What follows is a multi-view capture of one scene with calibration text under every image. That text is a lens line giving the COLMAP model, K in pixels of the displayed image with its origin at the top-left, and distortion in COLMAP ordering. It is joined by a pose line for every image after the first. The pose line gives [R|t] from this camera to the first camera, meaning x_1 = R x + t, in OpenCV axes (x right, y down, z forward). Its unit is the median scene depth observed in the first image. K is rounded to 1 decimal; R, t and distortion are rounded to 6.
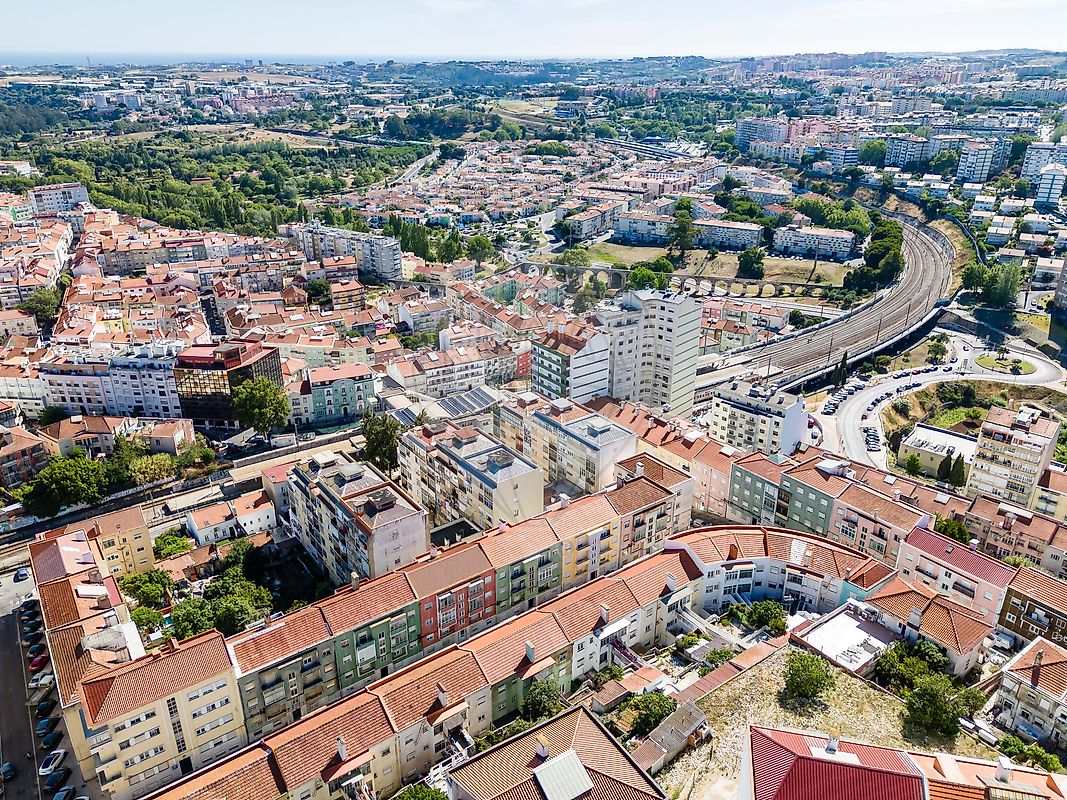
lens RADIAL K [[784.9, 0, 529.6], [0, 784.9, 399.8], [0, 0, 1]] dist [0.064139, -0.052176]
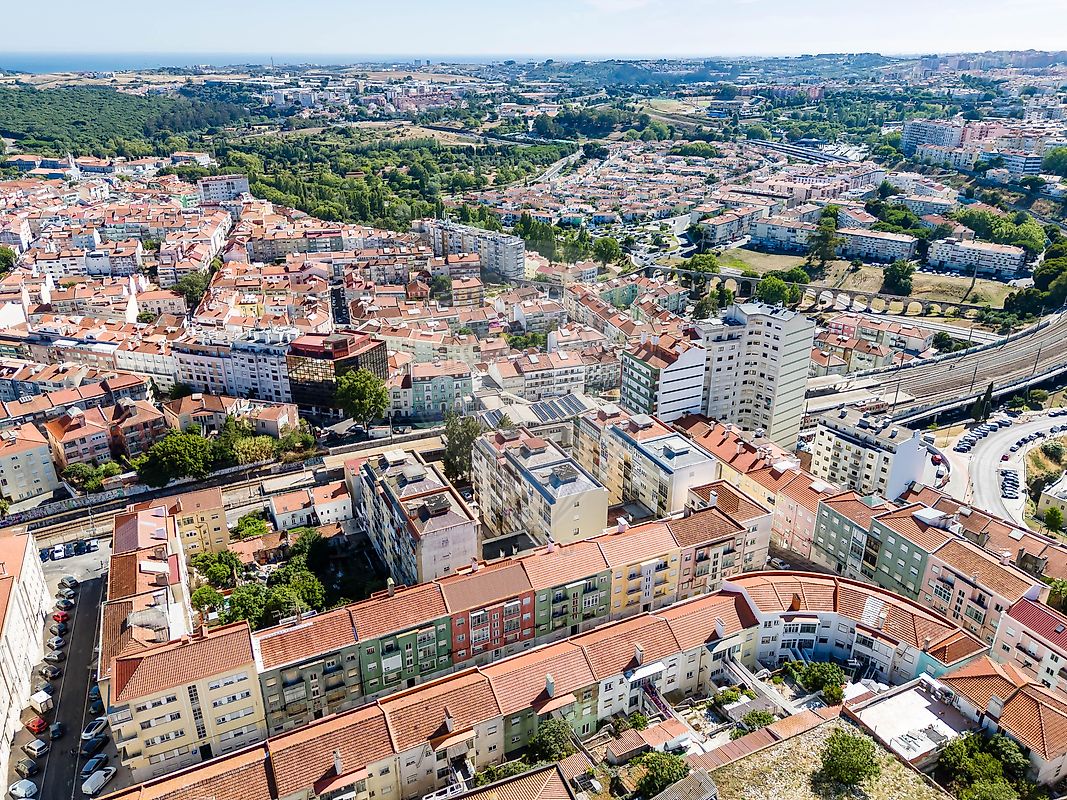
lens RADIAL K [[784.9, 0, 529.6], [0, 784.9, 399.8], [0, 0, 1]] dist [0.064139, -0.052176]
pose [[0.982638, 0.073892, -0.170186, 0.034052], [-0.073658, 0.997254, 0.007698, -0.008423], [0.170288, 0.004971, 0.985382, 0.018551]]
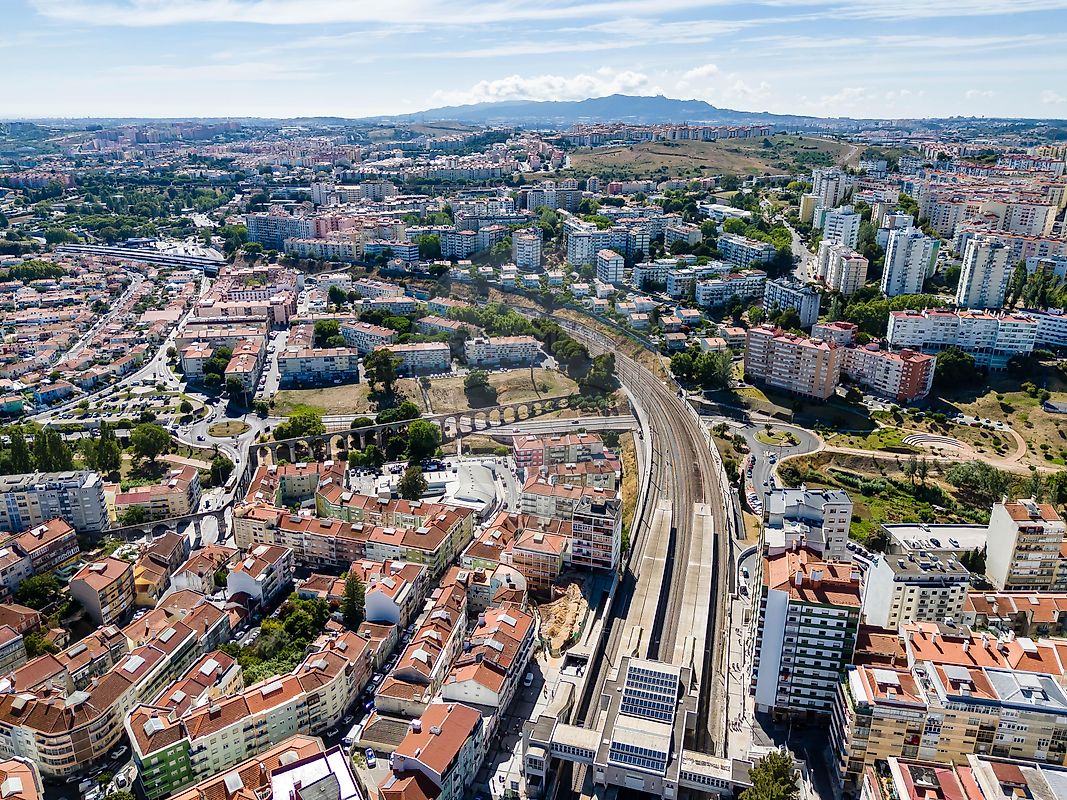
lens RADIAL K [[784.9, 0, 529.6], [0, 784.9, 399.8], [0, 0, 1]] dist [0.064139, -0.052176]
pose [[0.720724, -0.232885, 0.652932, -0.412891], [0.275672, 0.960489, 0.038288, -0.230239], [-0.636051, 0.152400, 0.756448, 0.293451]]
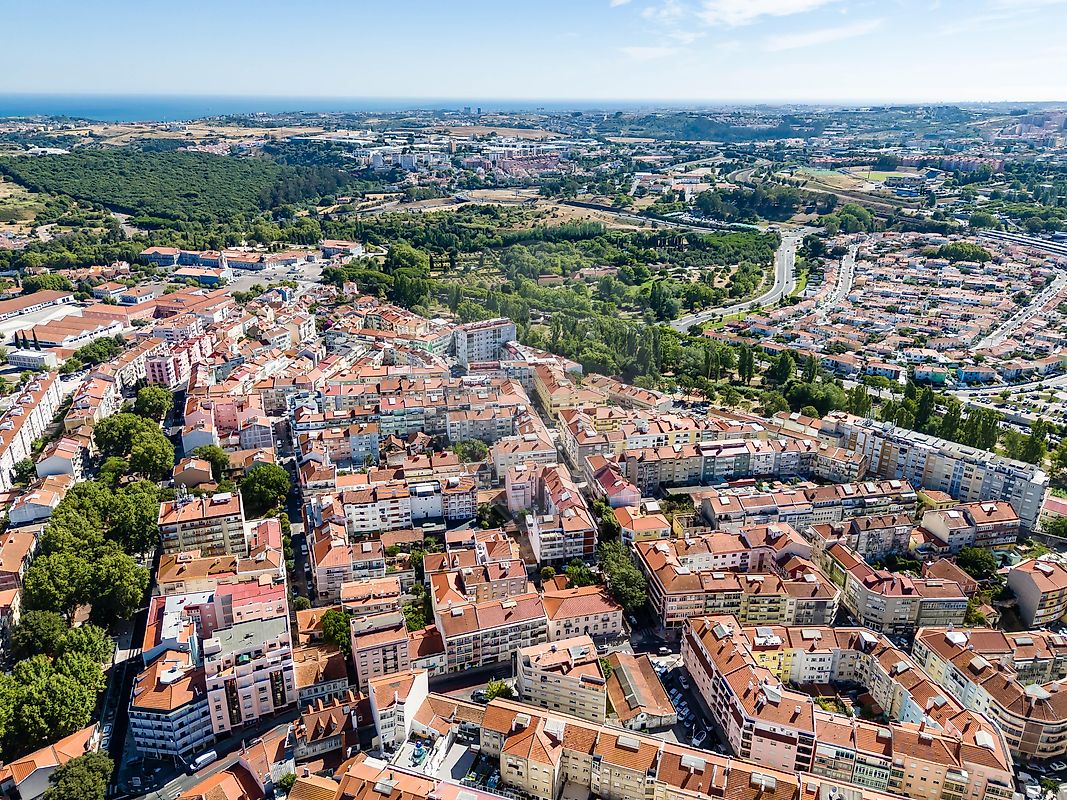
lens RADIAL K [[784.9, 0, 529.6], [0, 784.9, 399.8], [0, 0, 1]] dist [0.064139, -0.052176]
pose [[0.976124, 0.083275, -0.200616, -0.572958], [-0.092327, 0.995071, -0.036182, -0.245525], [0.196614, 0.053840, 0.979002, 0.319488]]
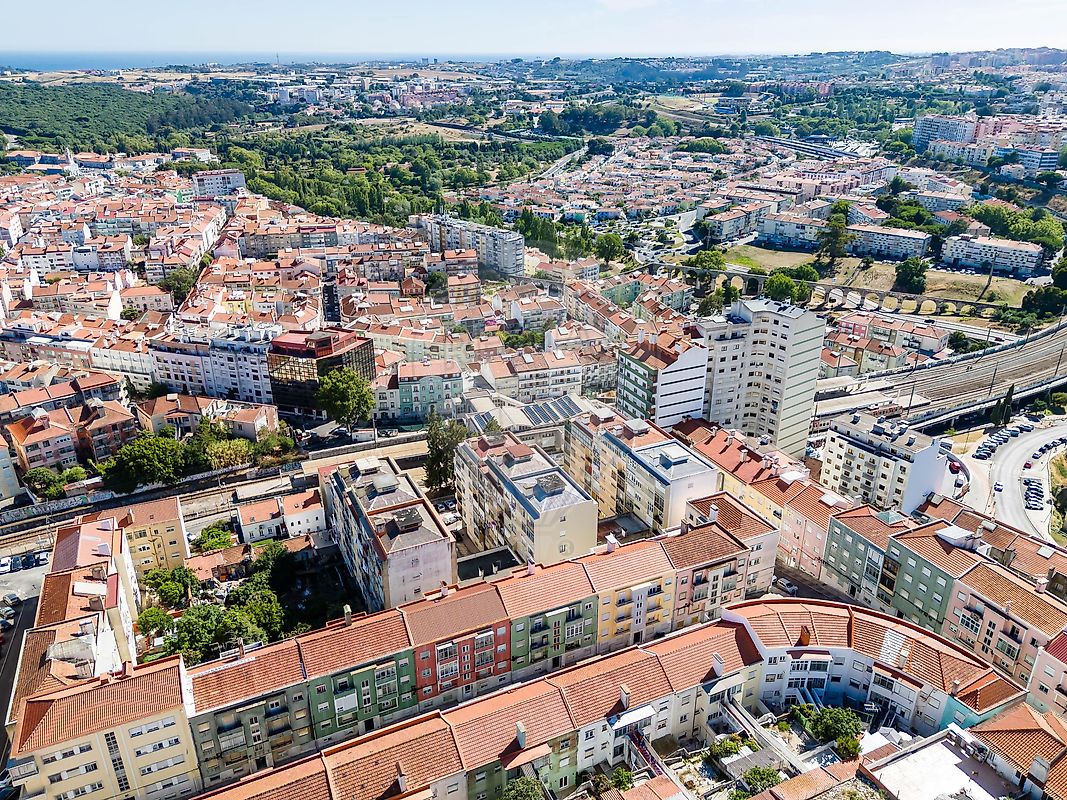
lens RADIAL K [[784.9, 0, 529.6], [0, 784.9, 399.8], [0, 0, 1]] dist [0.064139, -0.052176]
pose [[0.980849, 0.077698, -0.178602, 0.039177], [-0.077261, 0.996966, 0.009412, -0.011276], [0.178791, 0.004567, 0.983876, 0.057298]]
